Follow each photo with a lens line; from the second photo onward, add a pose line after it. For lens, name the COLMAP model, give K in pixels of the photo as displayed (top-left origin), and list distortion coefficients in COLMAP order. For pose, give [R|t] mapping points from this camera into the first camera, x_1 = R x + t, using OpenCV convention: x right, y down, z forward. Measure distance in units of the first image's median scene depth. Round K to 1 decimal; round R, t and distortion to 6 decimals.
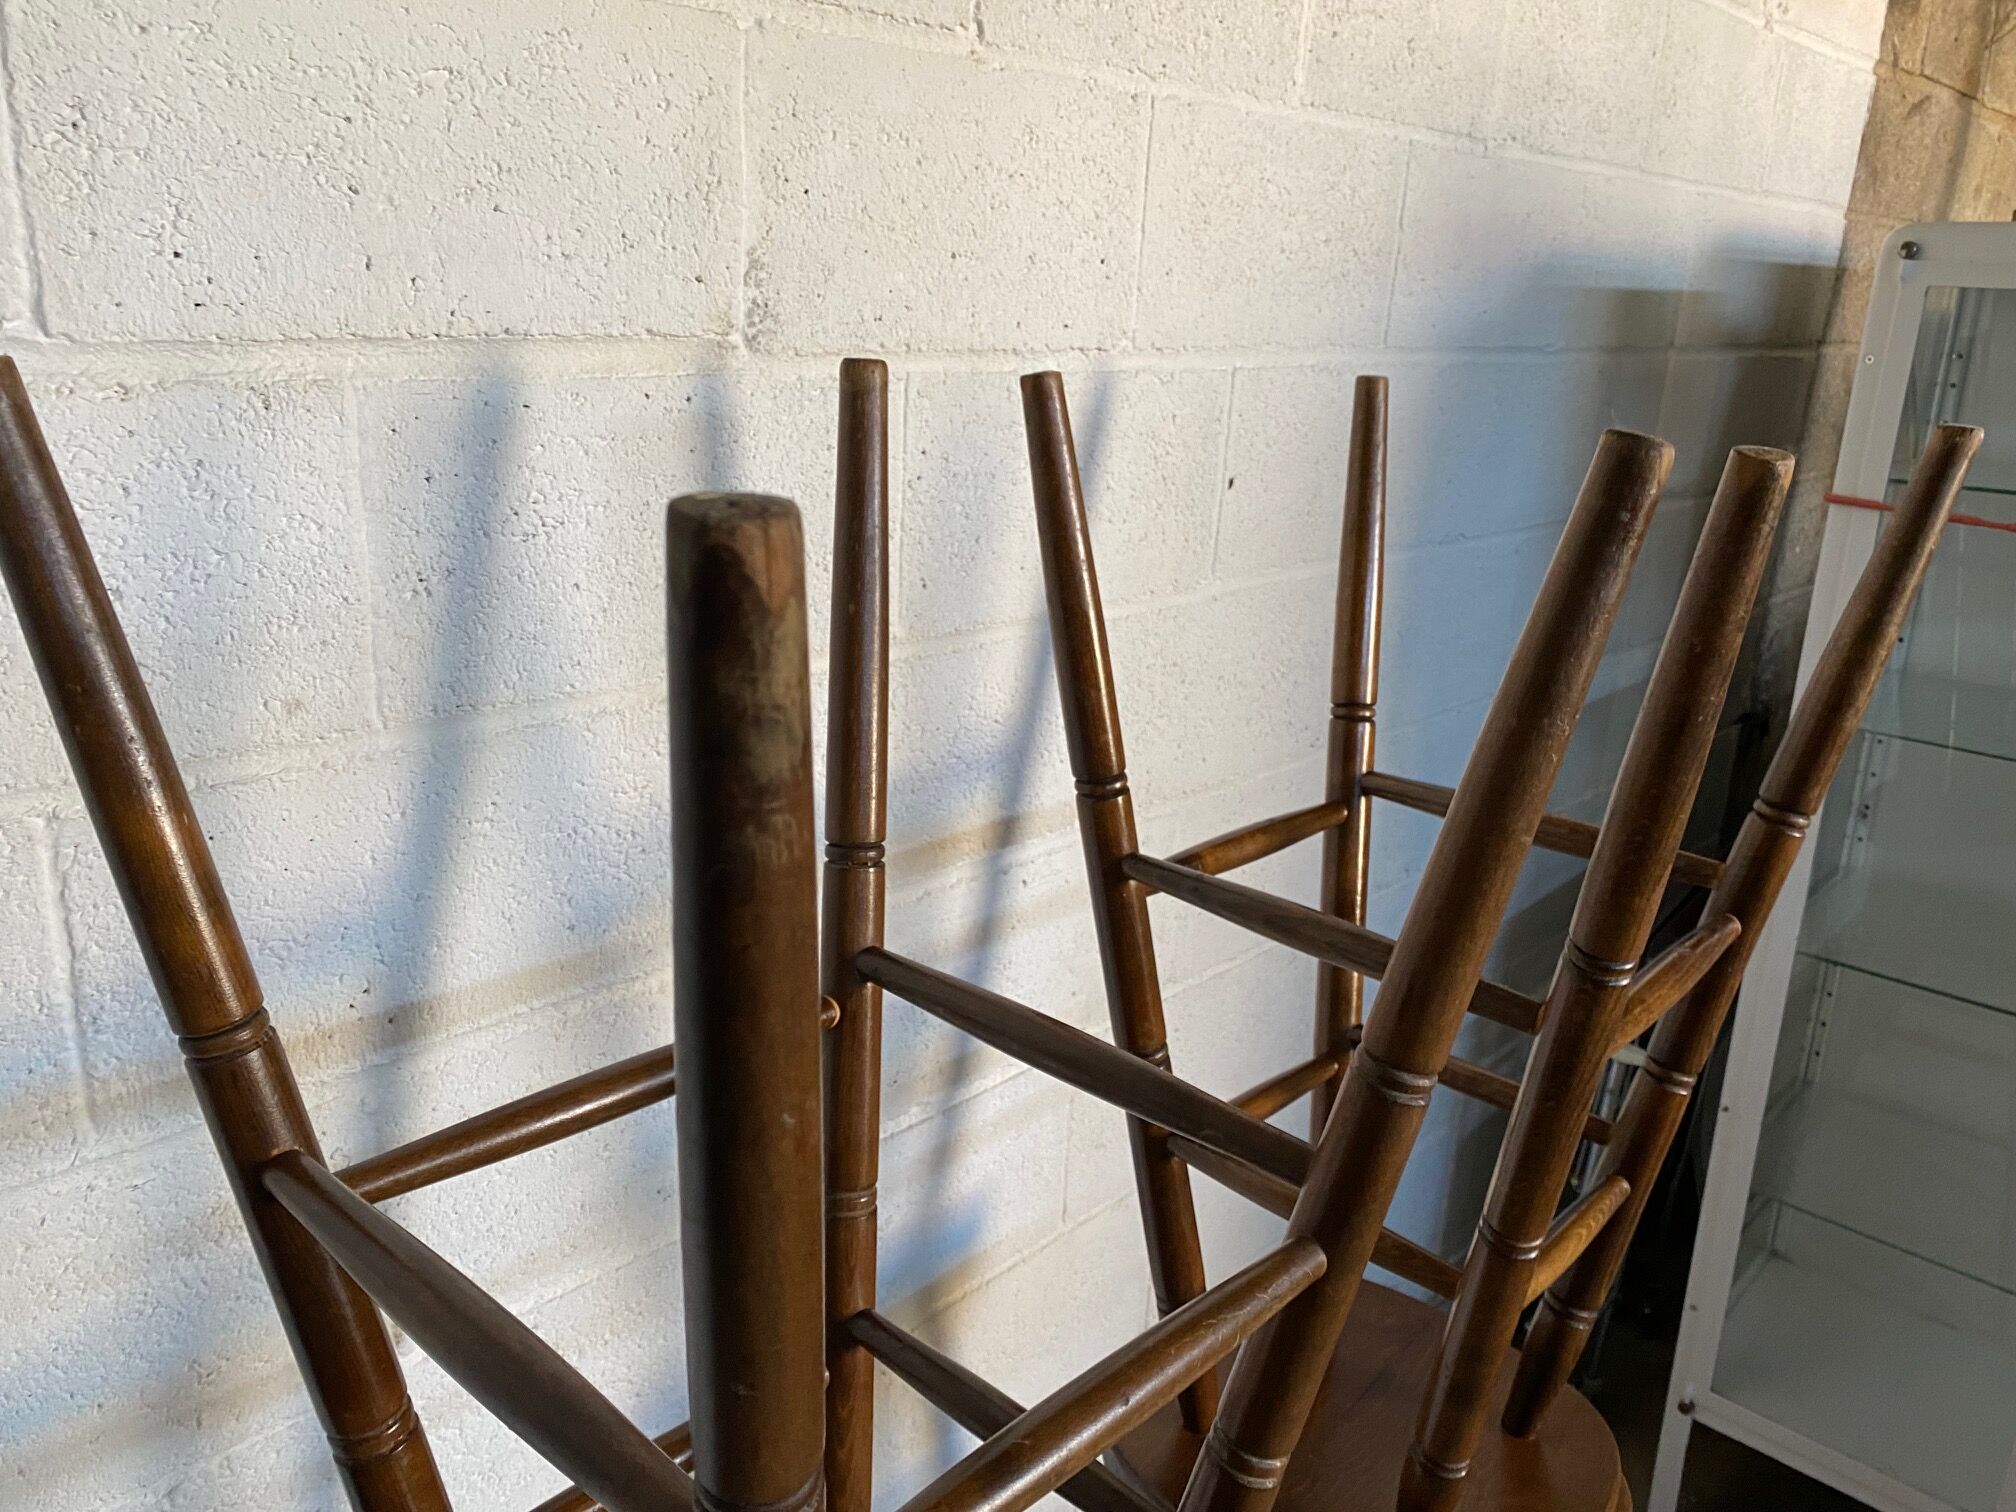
lens RADIAL K [[1536.0, 0, 1003.5], [0, 1536.0, 741.4], [0, 0, 1]] dist [0.019512, -0.017837]
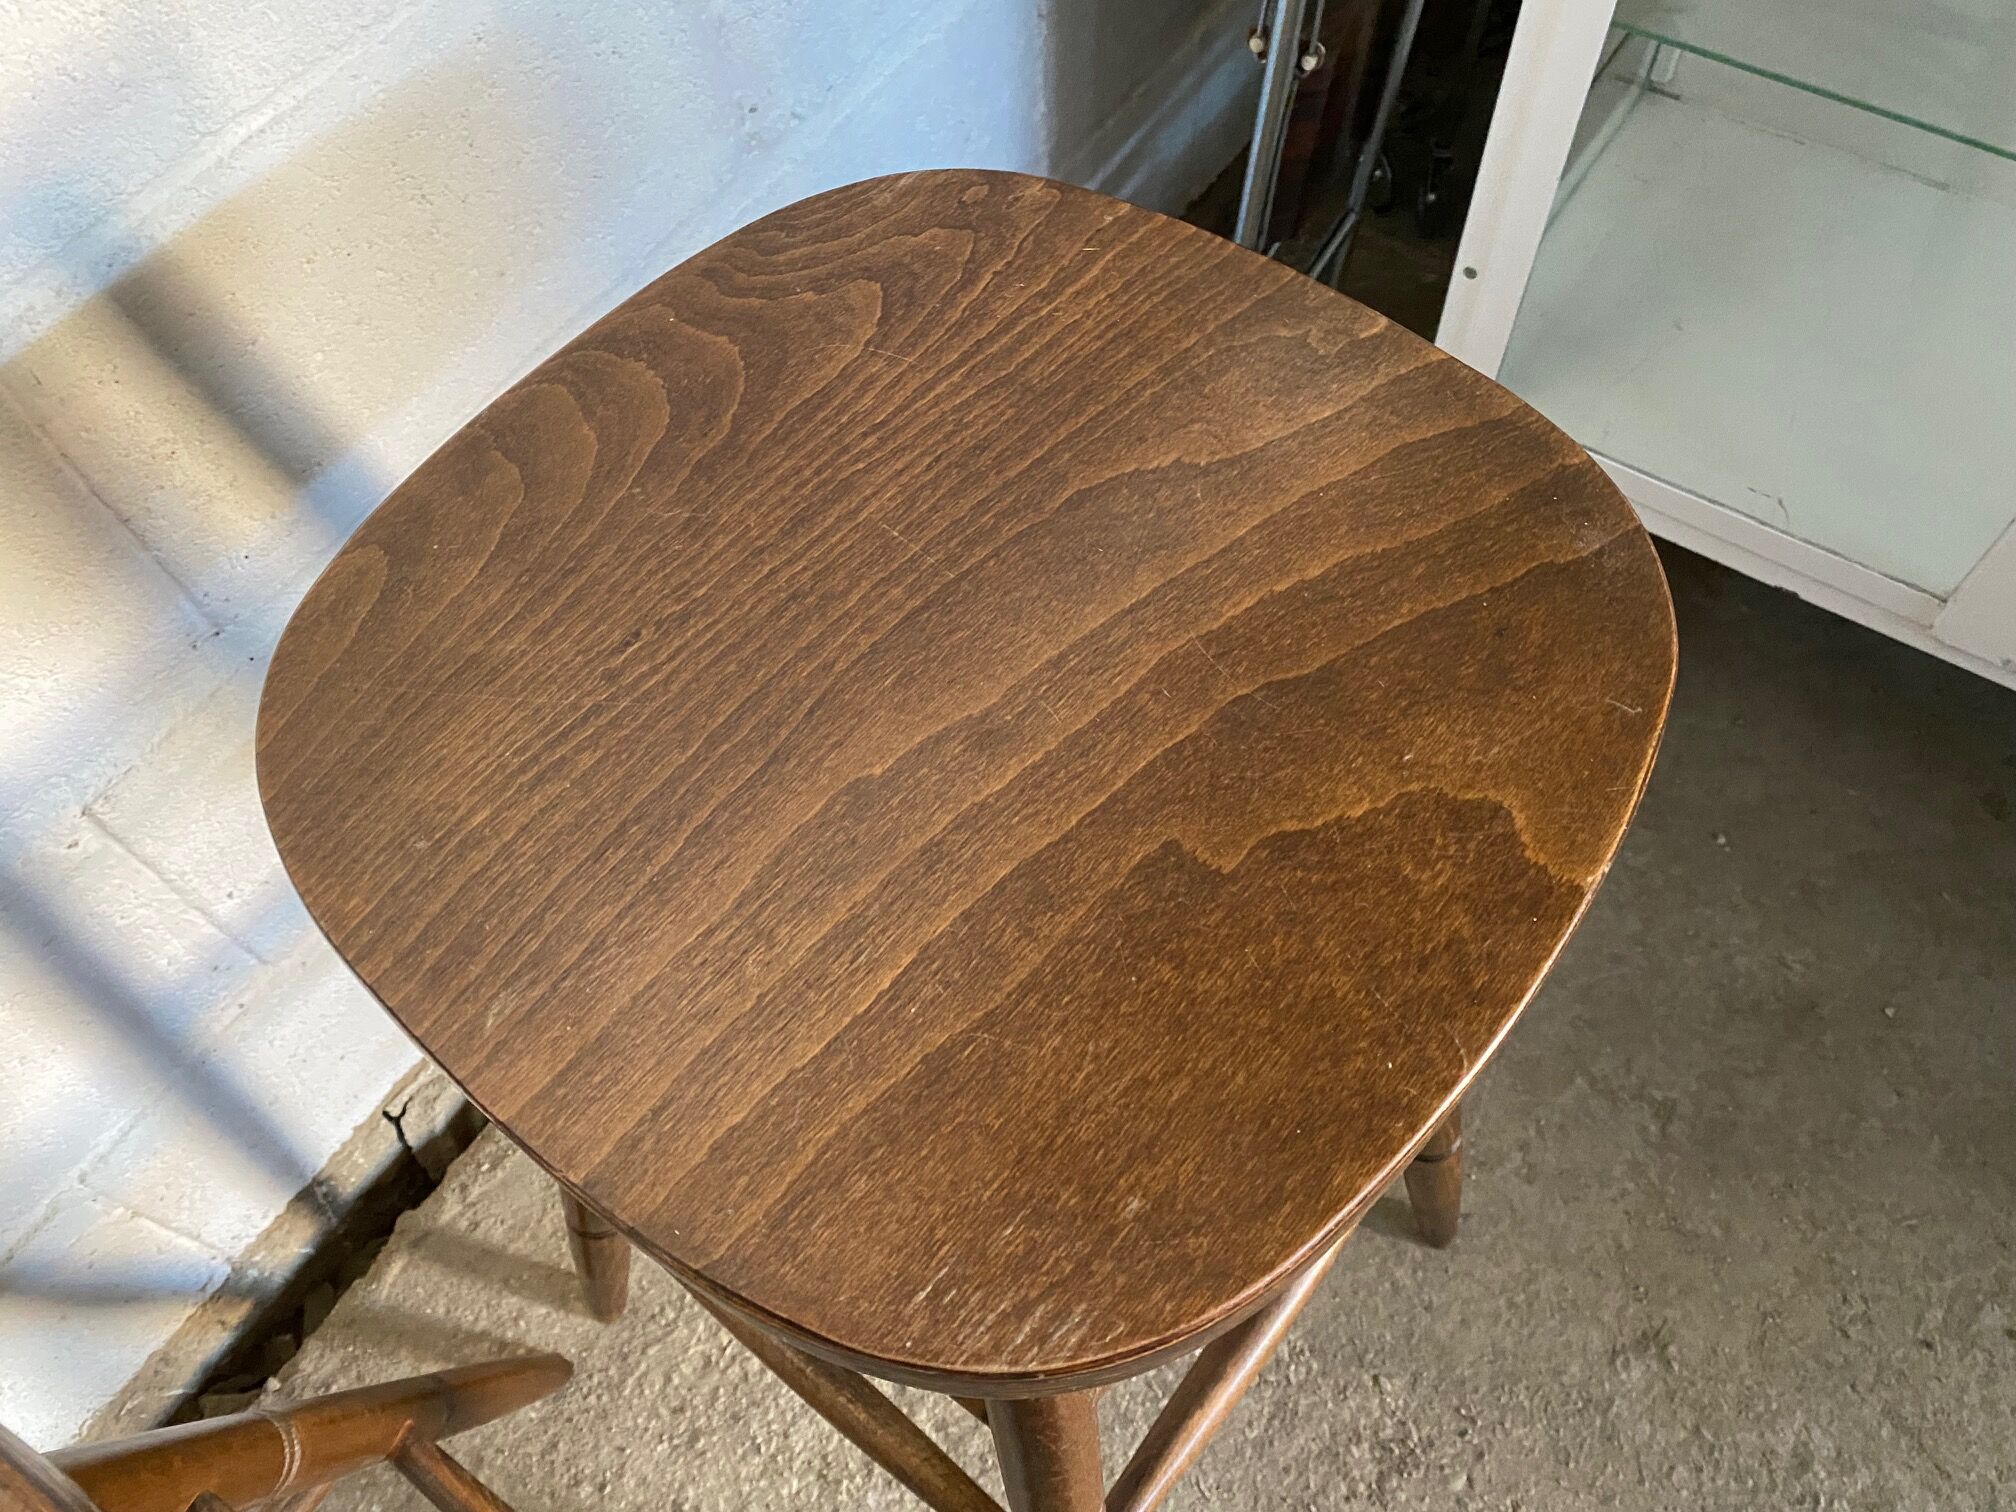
lens RADIAL K [[1536.0, 0, 994.9], [0, 1536.0, 768.4], [0, 0, 1]] dist [0.019512, -0.017837]
pose [[0.985504, -0.169627, -0.002889, 0.419043], [0.124939, 0.714149, 0.688754, 0.178070], [-0.114768, -0.679130, 0.724990, 0.847286]]
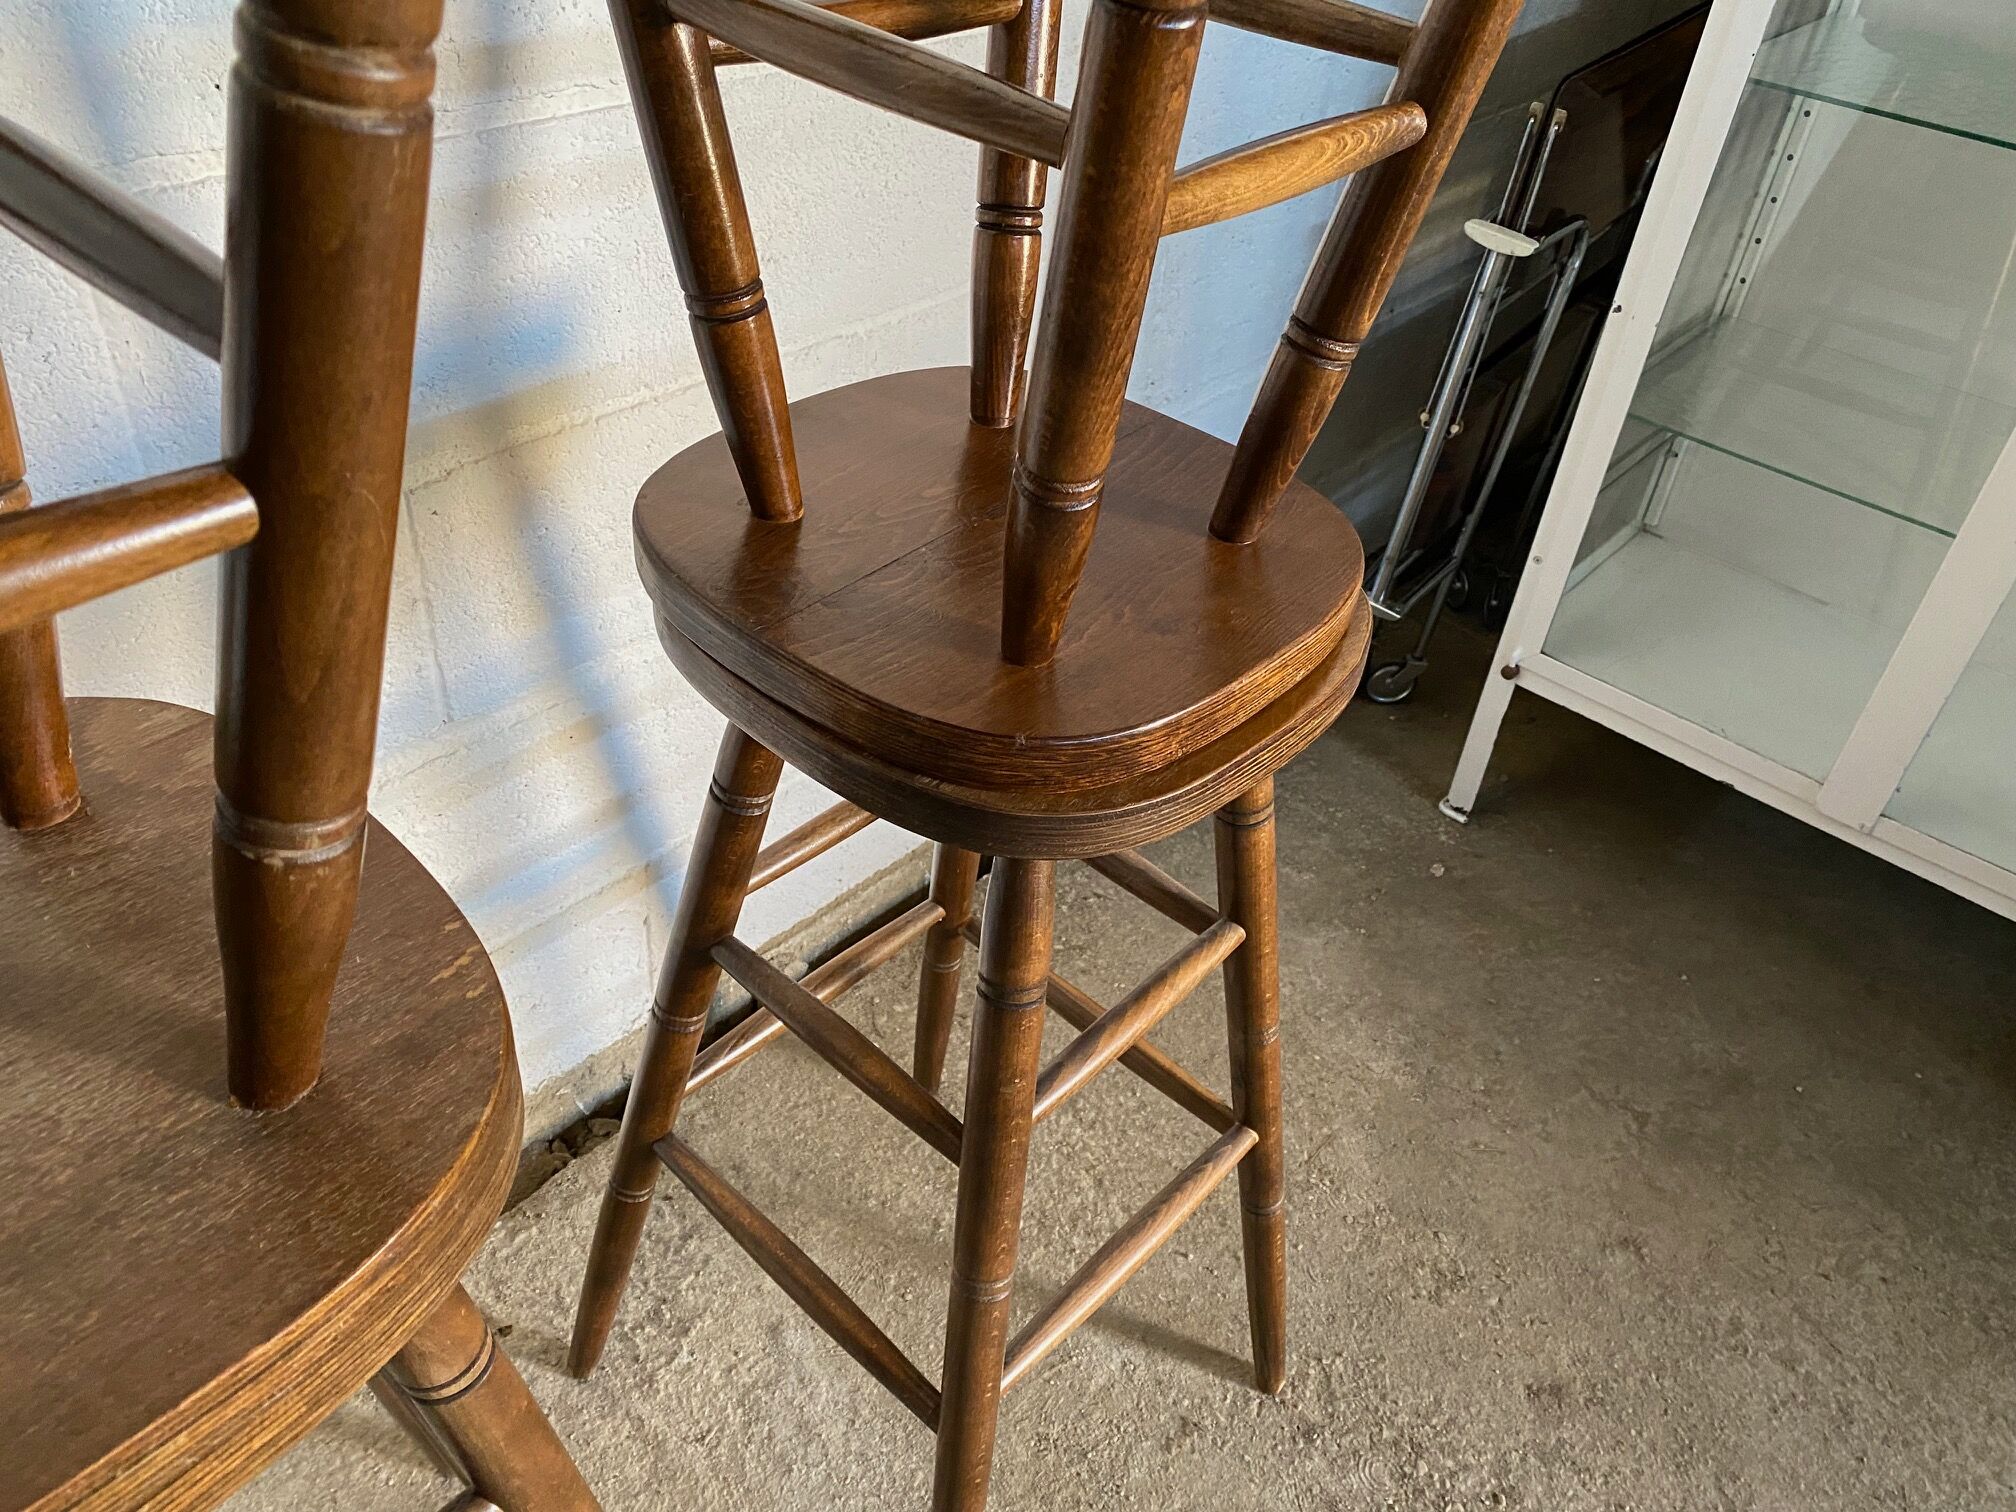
lens RADIAL K [[1536.0, 0, 1004.3], [0, 1536.0, 767.2], [0, 0, 1]] dist [0.019512, -0.017837]
pose [[0.998708, 0.019652, 0.046856, 0.179388], [-0.035911, 0.925393, 0.377303, 0.255264], [-0.035945, -0.378498, 0.924904, 0.279142]]
